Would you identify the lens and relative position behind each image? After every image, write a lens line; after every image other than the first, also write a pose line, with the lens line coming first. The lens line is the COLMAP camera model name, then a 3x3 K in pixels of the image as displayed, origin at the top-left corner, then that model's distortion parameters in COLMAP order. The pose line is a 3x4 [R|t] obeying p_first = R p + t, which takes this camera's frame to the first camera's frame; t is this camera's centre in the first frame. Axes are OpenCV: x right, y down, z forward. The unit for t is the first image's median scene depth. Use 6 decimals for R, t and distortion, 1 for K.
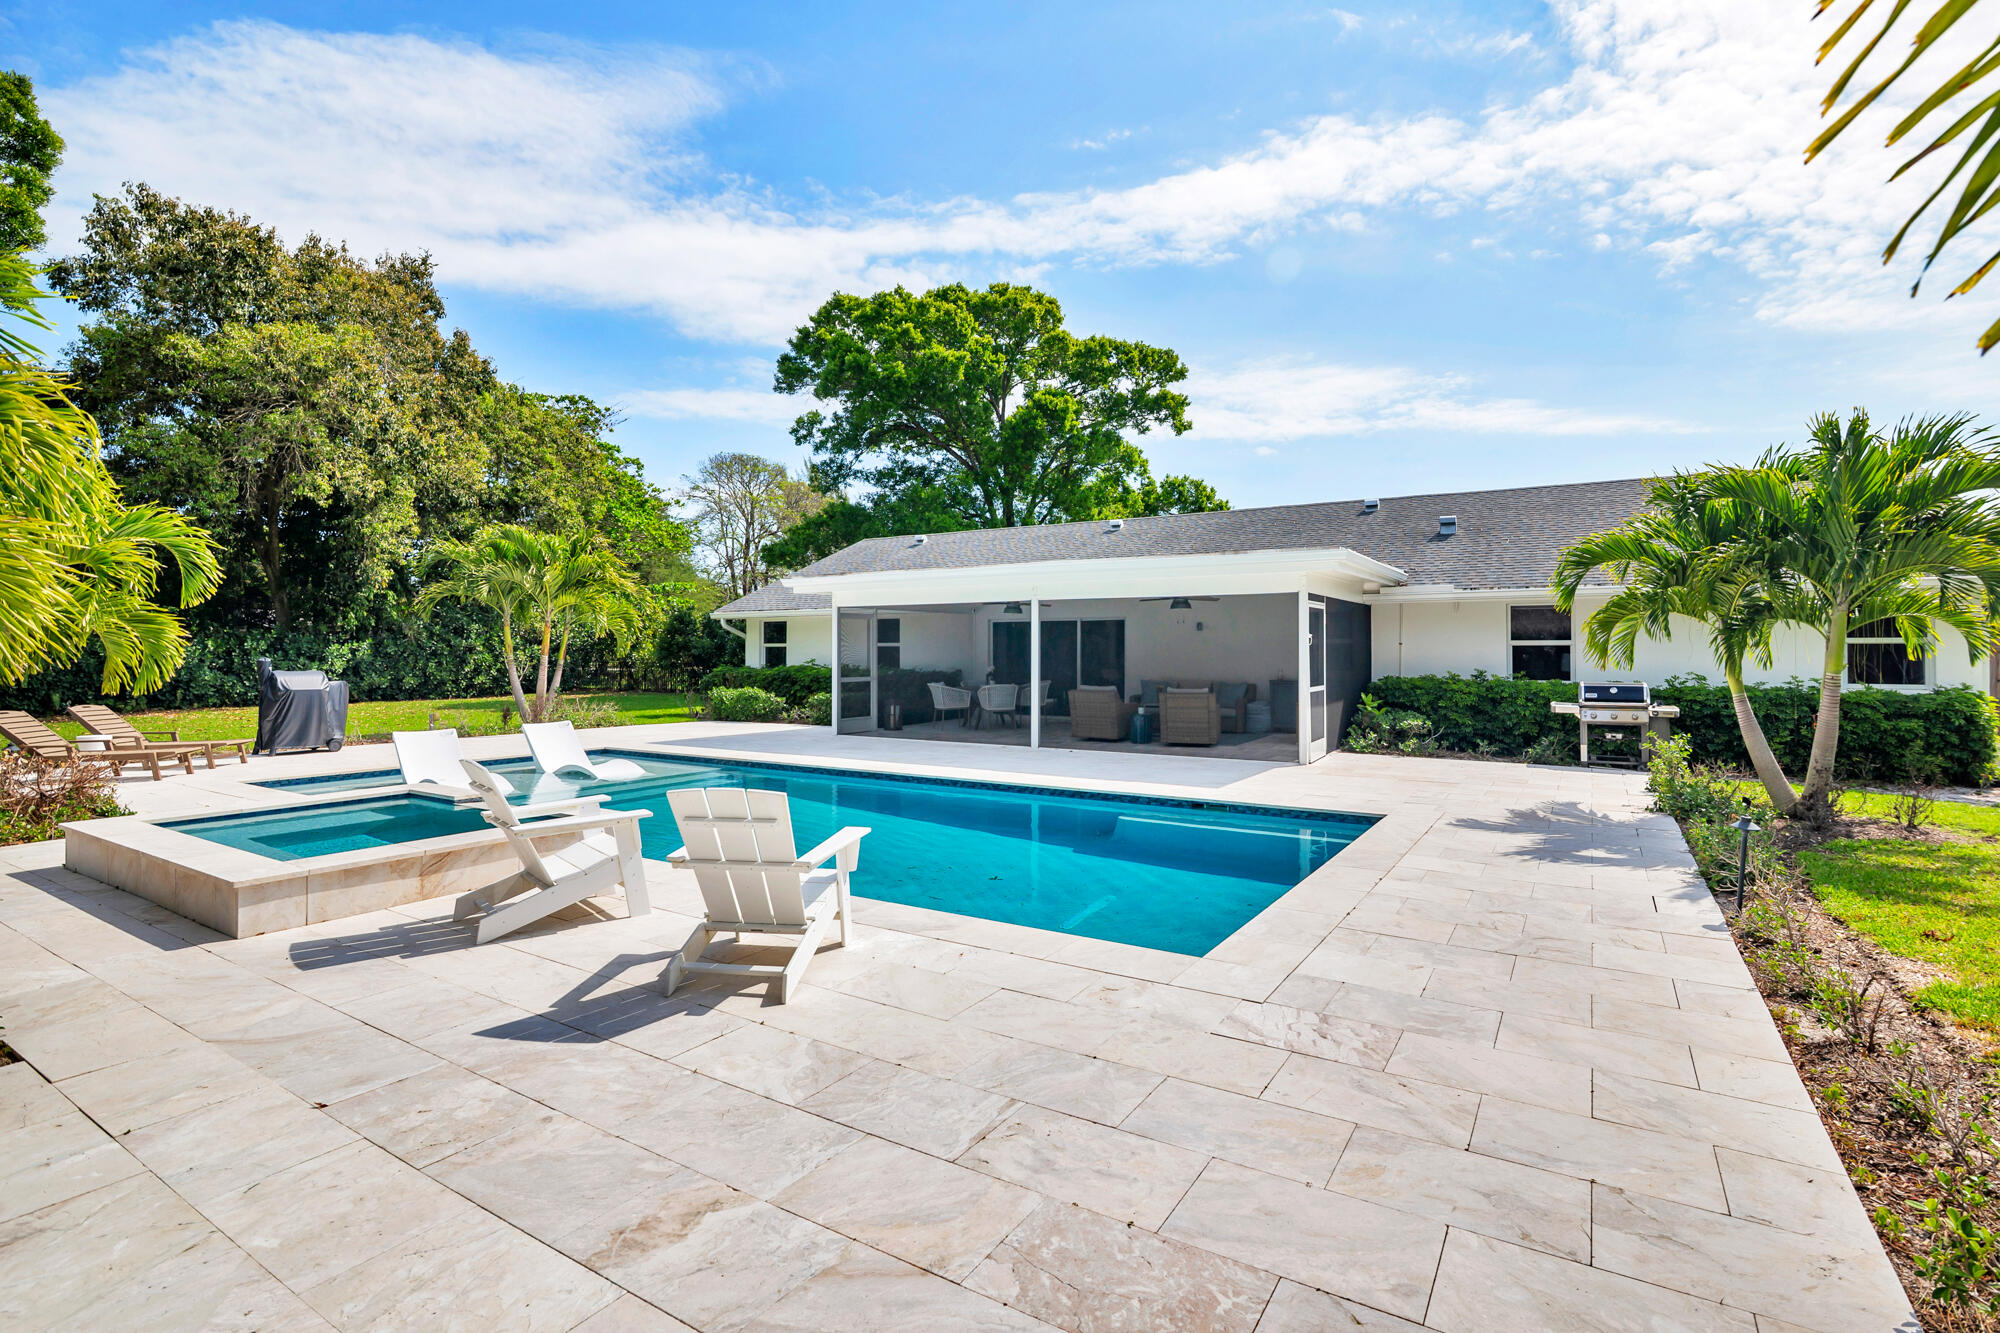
lens RADIAL K [[933.4, 0, 1006.5], [0, 933.4, 632.2], [0, 0, 1]] dist [-0.000449, 0.000097]
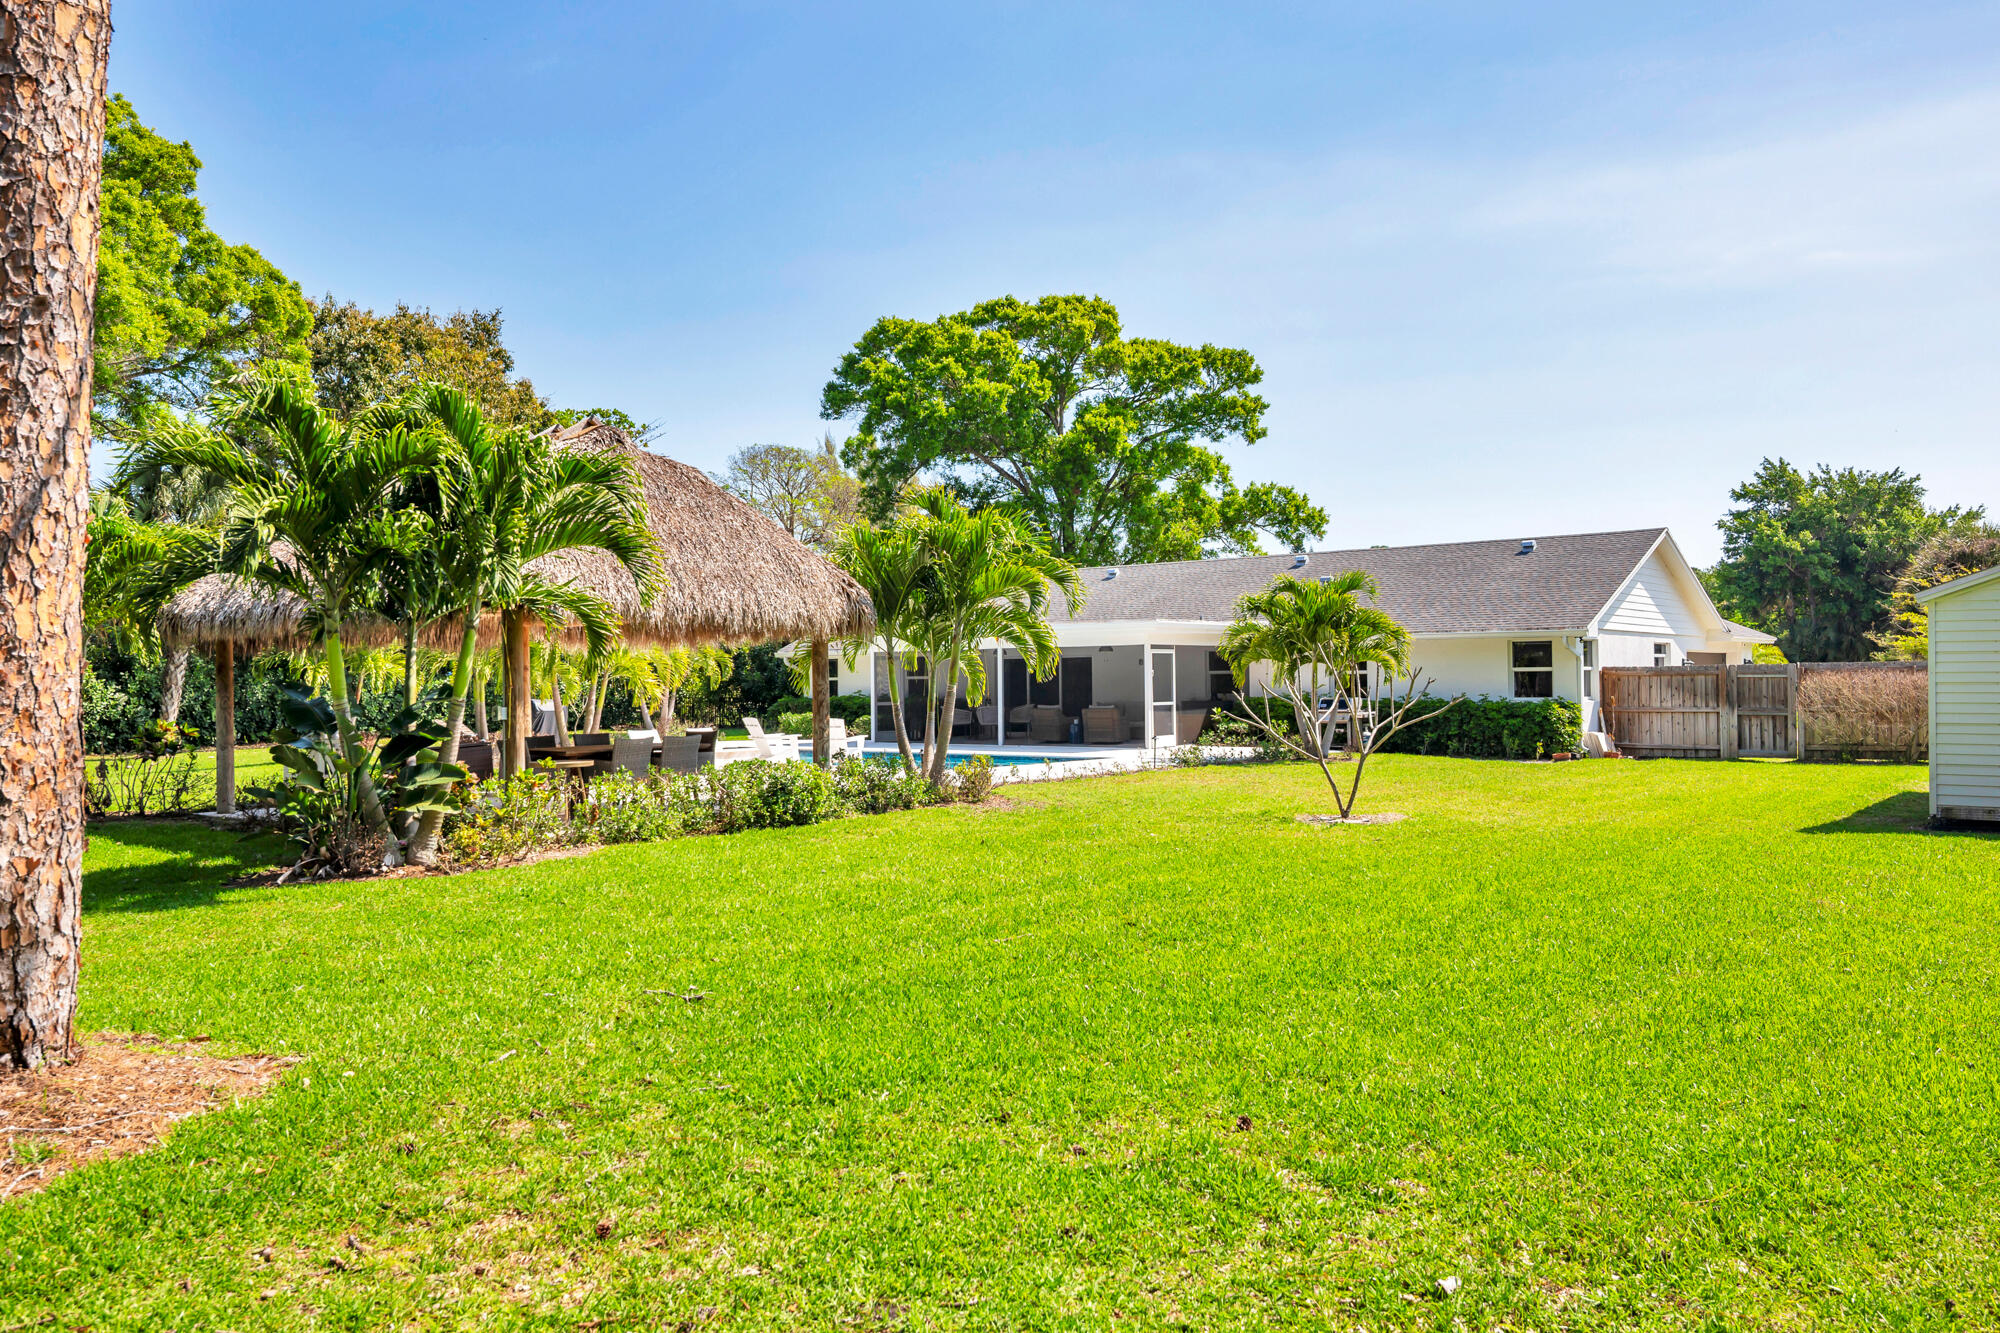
lens RADIAL K [[1535.2, 0, 1046.9], [0, 1535.2, 662.4], [0, 0, 1]] dist [0.000849, 0.010209]
pose [[0.995492, -0.012117, -0.094067, 0.133800], [0.012913, 0.999886, 0.007853, -0.011606], [0.093961, -0.009033, 0.995535, -0.574831]]
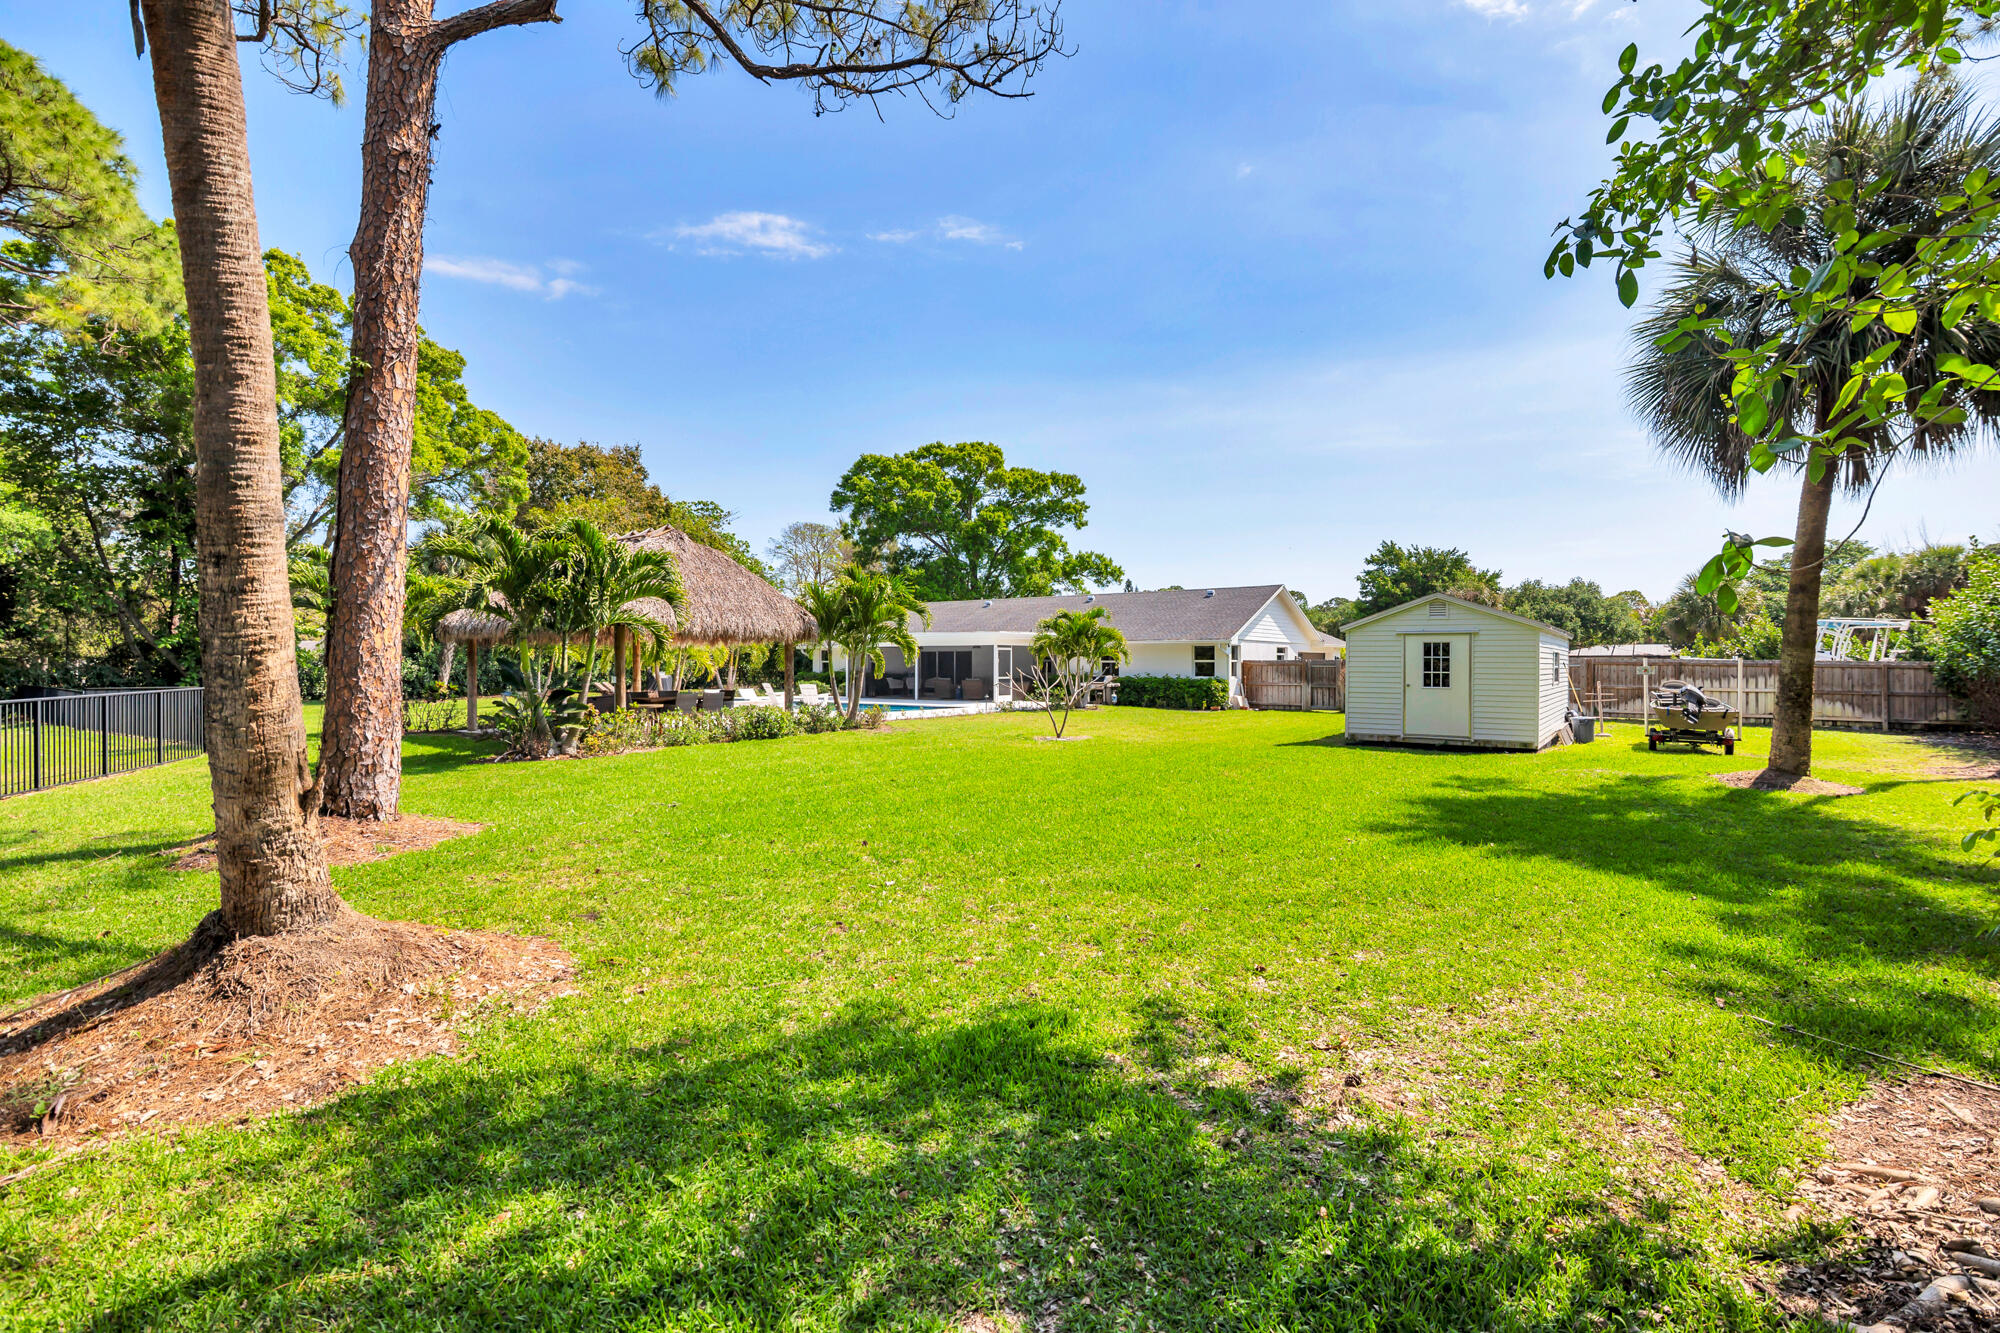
lens RADIAL K [[928.7, 0, 1030.9], [0, 928.7, 662.8], [0, 0, 1]] dist [-0.017668, 0.000468]
pose [[0.998871, 0.000240, -0.047503, 0.192942], [0.000702, 0.999803, 0.019823, -0.014957], [0.047498, -0.019834, 0.998674, -0.655535]]
